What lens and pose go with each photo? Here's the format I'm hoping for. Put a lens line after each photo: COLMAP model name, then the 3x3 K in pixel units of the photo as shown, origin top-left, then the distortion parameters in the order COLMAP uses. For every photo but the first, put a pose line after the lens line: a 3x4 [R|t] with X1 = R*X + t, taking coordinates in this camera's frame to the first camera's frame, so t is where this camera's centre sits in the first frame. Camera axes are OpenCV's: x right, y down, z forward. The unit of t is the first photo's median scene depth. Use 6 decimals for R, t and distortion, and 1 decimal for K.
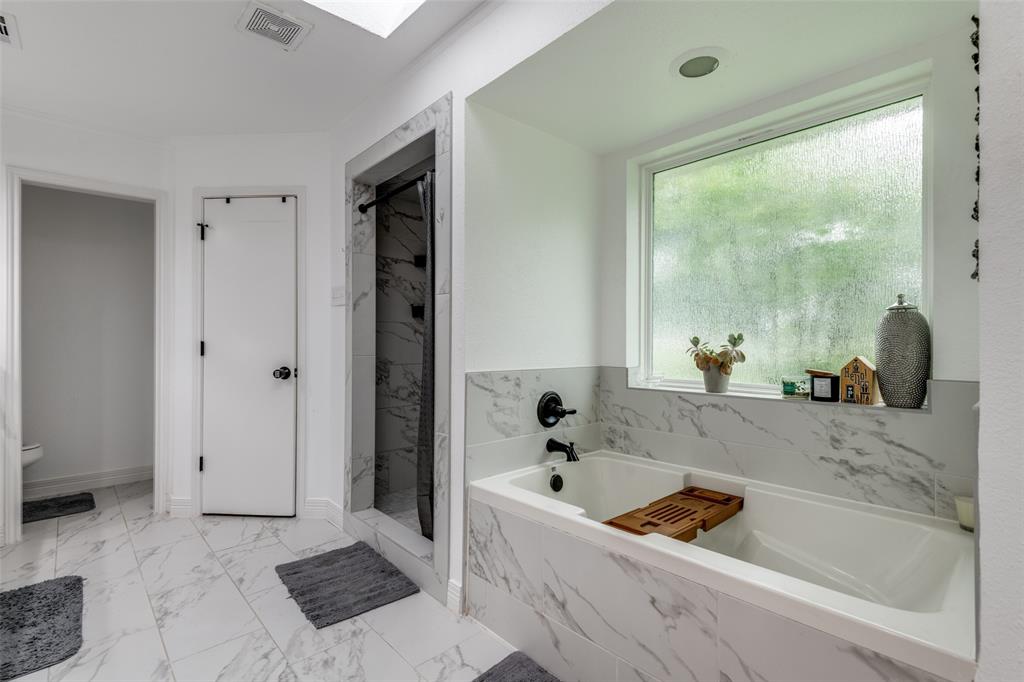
lens RADIAL K [[468.7, 0, 515.5], [0, 468.7, 338.0], [0, 0, 1]] dist [0.001697, -0.000261]
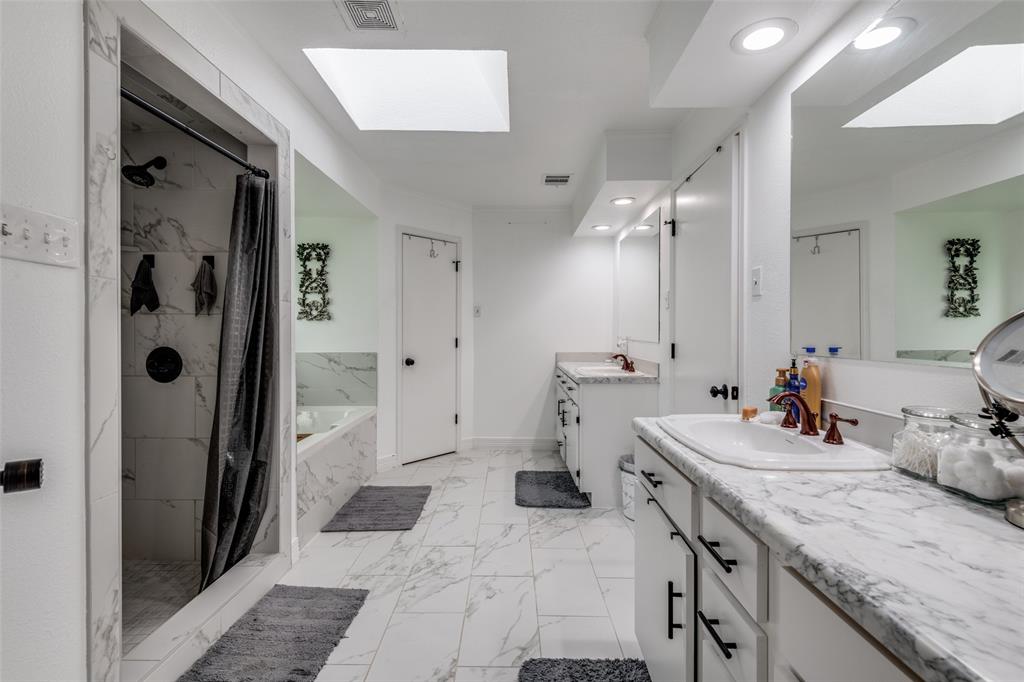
lens RADIAL K [[468.7, 0, 511.5], [0, 468.7, 334.4], [0, 0, 1]] dist [0.001697, -0.000261]
pose [[-0.728530, -0.006082, 0.684986, -1.430924], [-0.004612, 0.999981, 0.003974, -0.023527], [-0.684998, -0.000264, -0.728545, 1.562061]]
